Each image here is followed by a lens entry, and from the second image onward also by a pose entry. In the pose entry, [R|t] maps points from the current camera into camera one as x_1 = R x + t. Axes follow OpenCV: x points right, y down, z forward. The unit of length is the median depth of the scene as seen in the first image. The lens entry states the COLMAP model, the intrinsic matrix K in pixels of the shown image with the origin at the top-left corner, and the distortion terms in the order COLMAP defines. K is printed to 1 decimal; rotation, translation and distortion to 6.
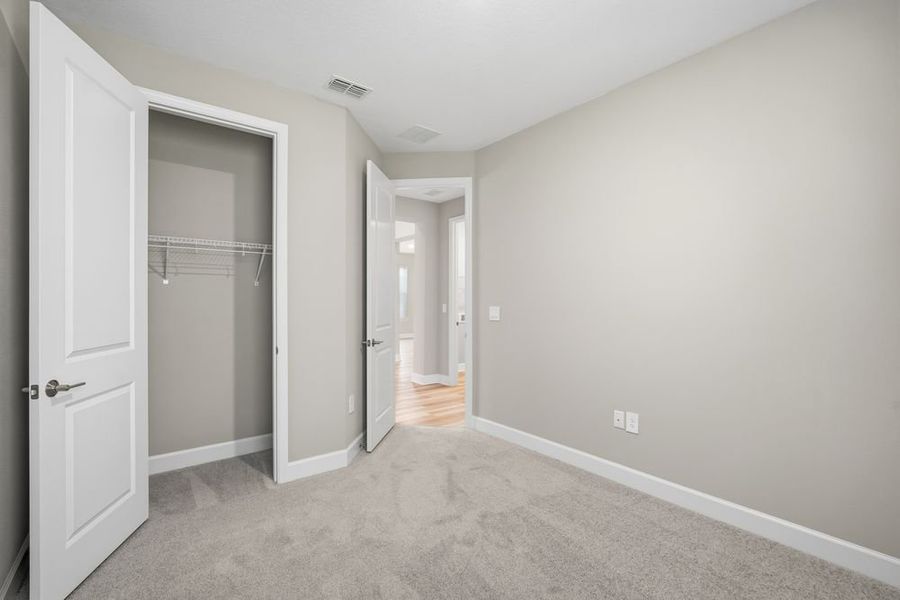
lens RADIAL K [[404.3, 0, 446.5], [0, 404.3, 299.7], [0, 0, 1]] dist [0.001087, -0.000484]
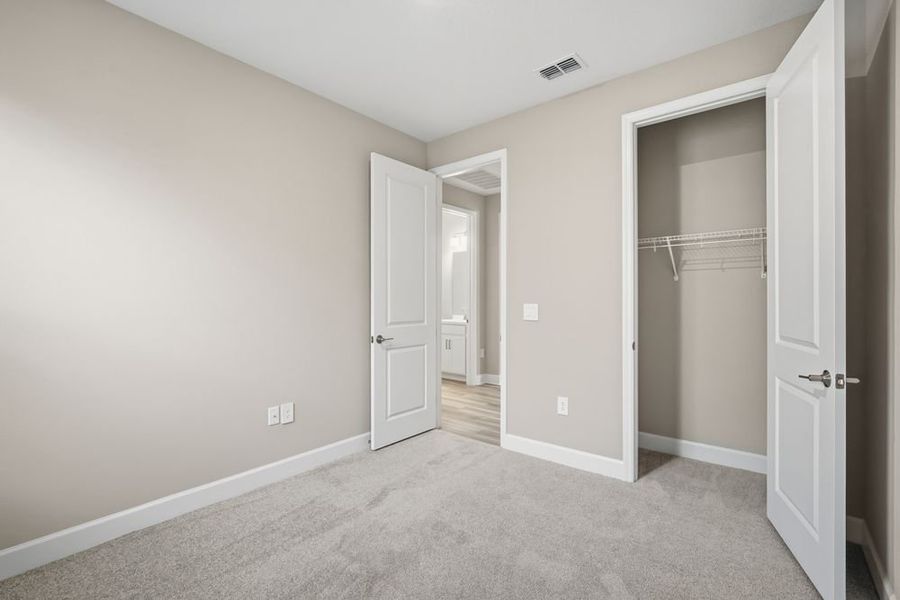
lens RADIAL K [[404.3, 0, 444.6], [0, 404.3, 301.6], [0, 0, 1]] dist [0.001087, -0.000484]
pose [[0.204151, 0.010877, -0.978879, 0.904775], [0.004716, 0.999916, 0.012095, 0.003684], [0.978928, -0.007085, 0.204082, 0.739370]]
